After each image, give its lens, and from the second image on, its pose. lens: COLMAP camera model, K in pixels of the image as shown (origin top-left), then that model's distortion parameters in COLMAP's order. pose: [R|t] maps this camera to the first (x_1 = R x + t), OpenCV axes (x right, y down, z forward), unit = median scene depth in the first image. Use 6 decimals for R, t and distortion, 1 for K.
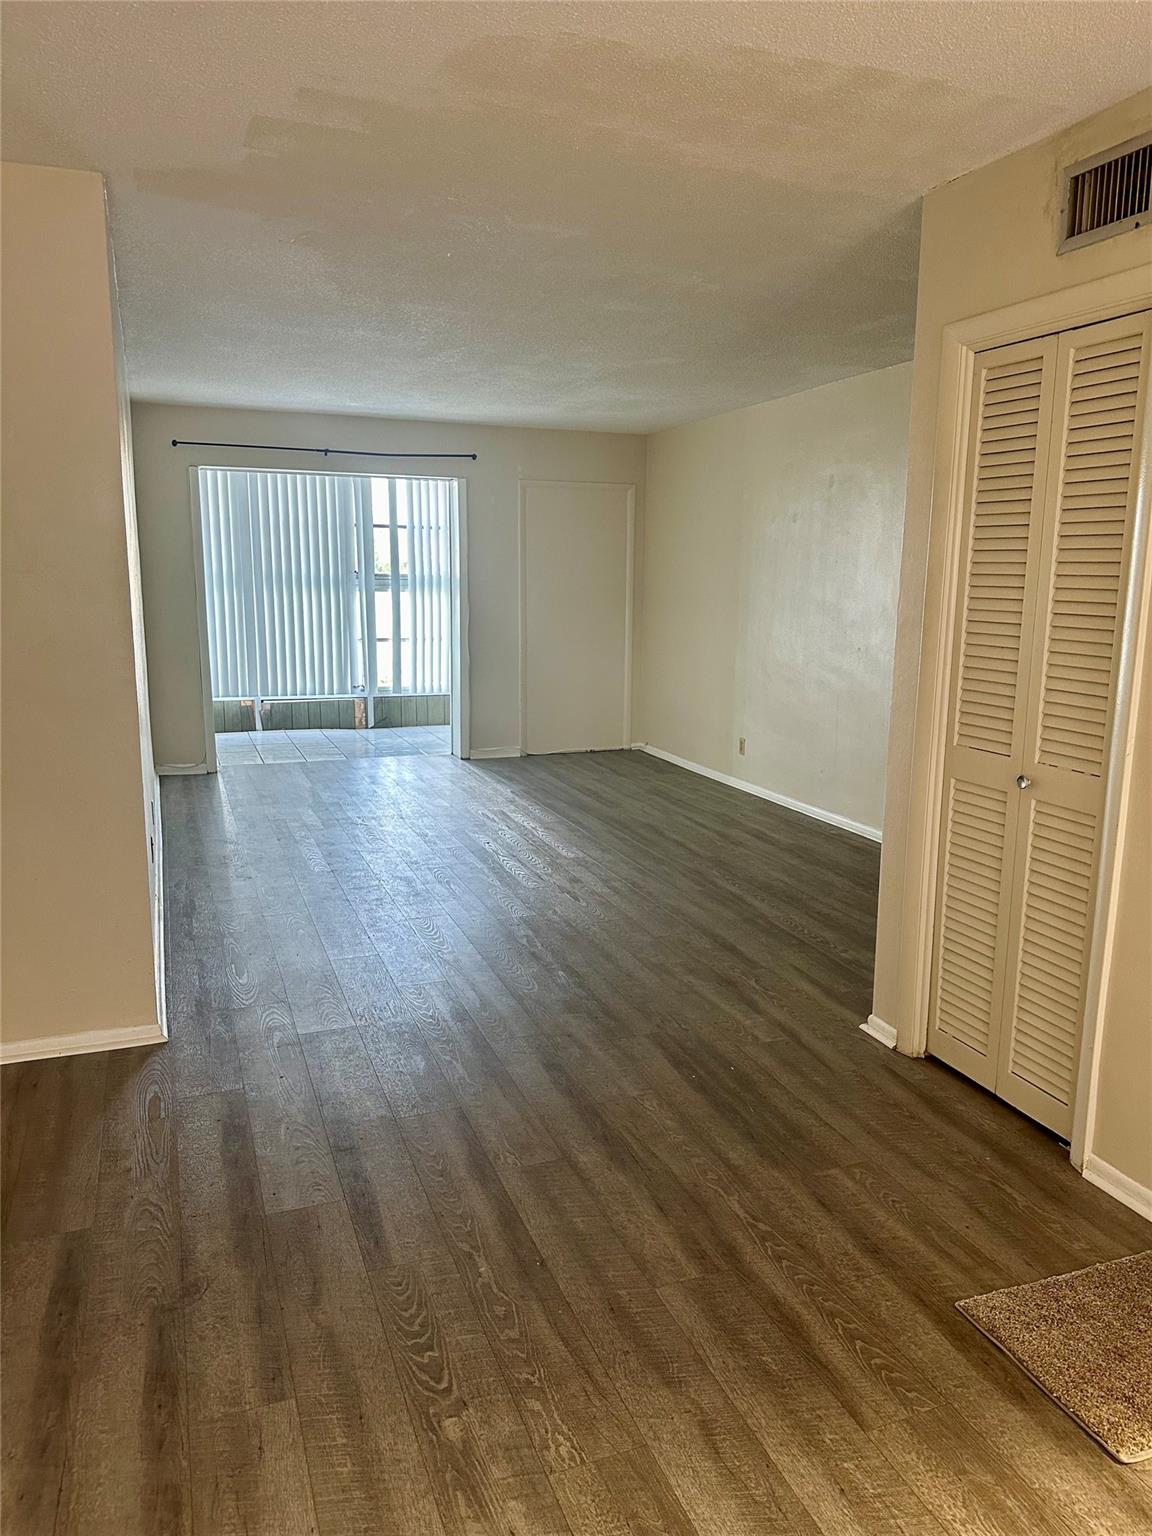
lens RADIAL K [[1078.3, 0, 578.3], [0, 1078.3, 770.2], [0, 0, 1]] dist [0.057038, -0.000415]
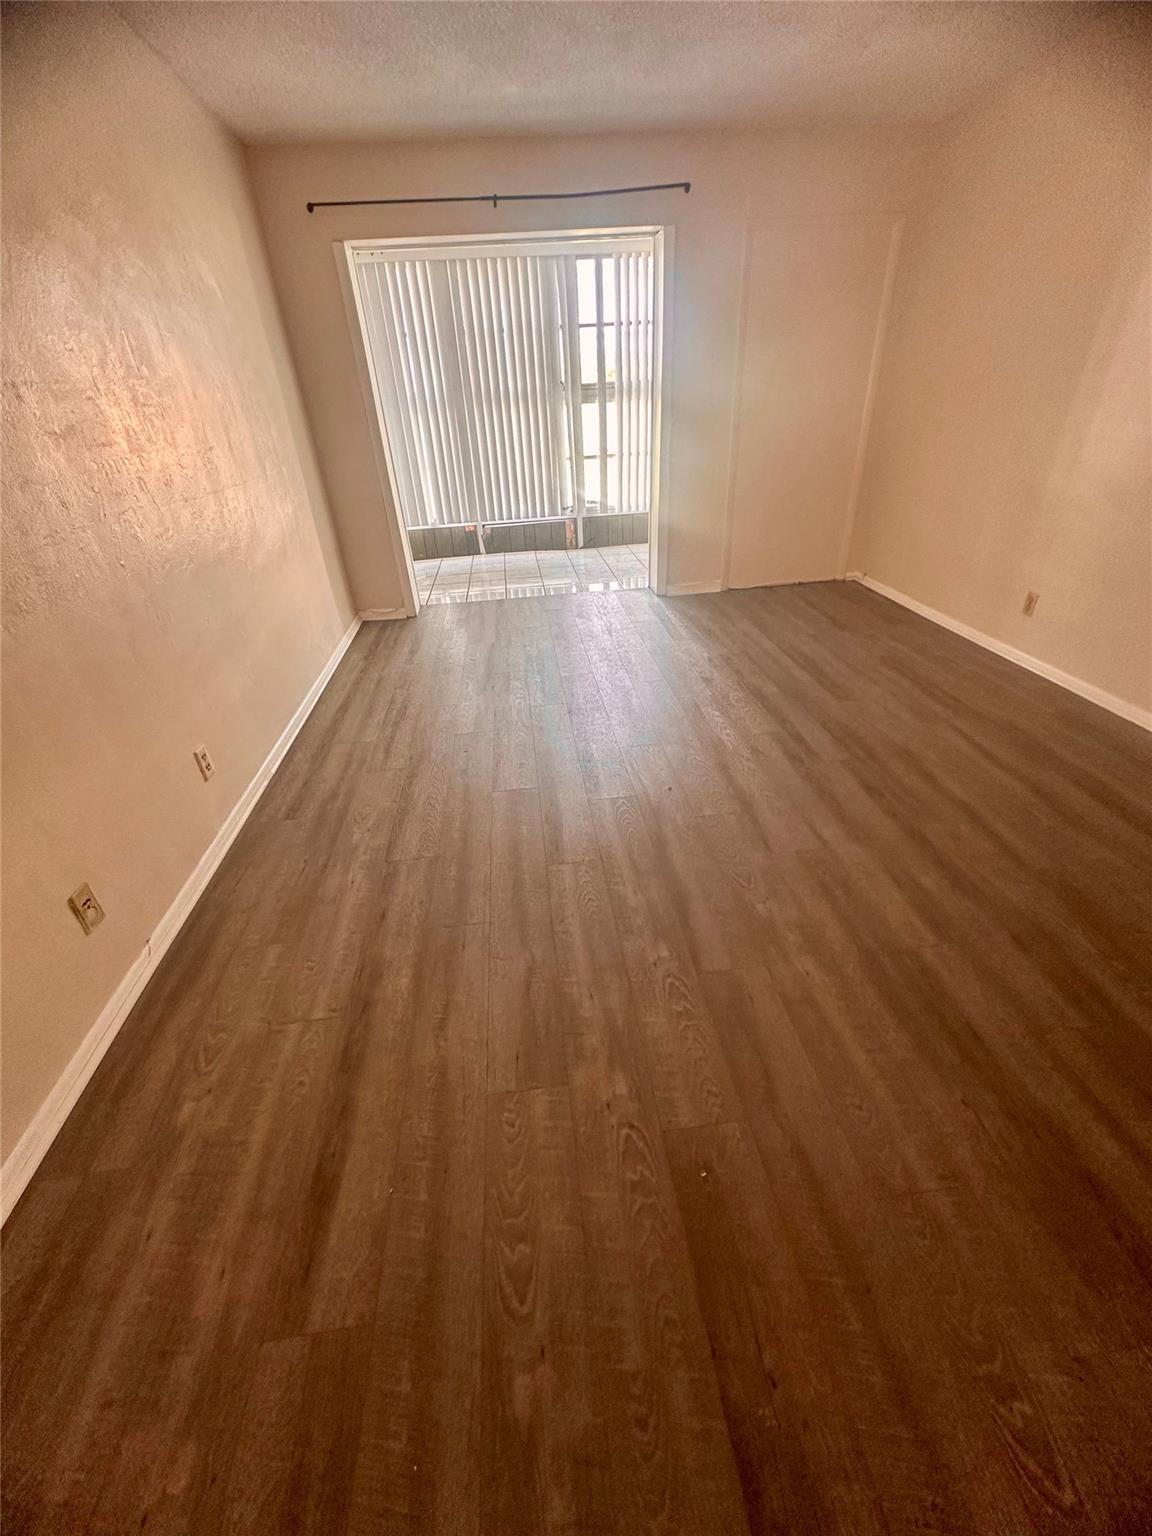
lens RADIAL K [[612.0, 0, 570.4], [0, 612.0, 771.3], [0, 0, 1]] dist [-0.003031, 0.000164]
pose [[0.963530, 0.081670, -0.254832, -0.027287], [0.016903, 0.931814, 0.362542, -0.054793], [0.267064, -0.353628, 0.896451, 0.376997]]
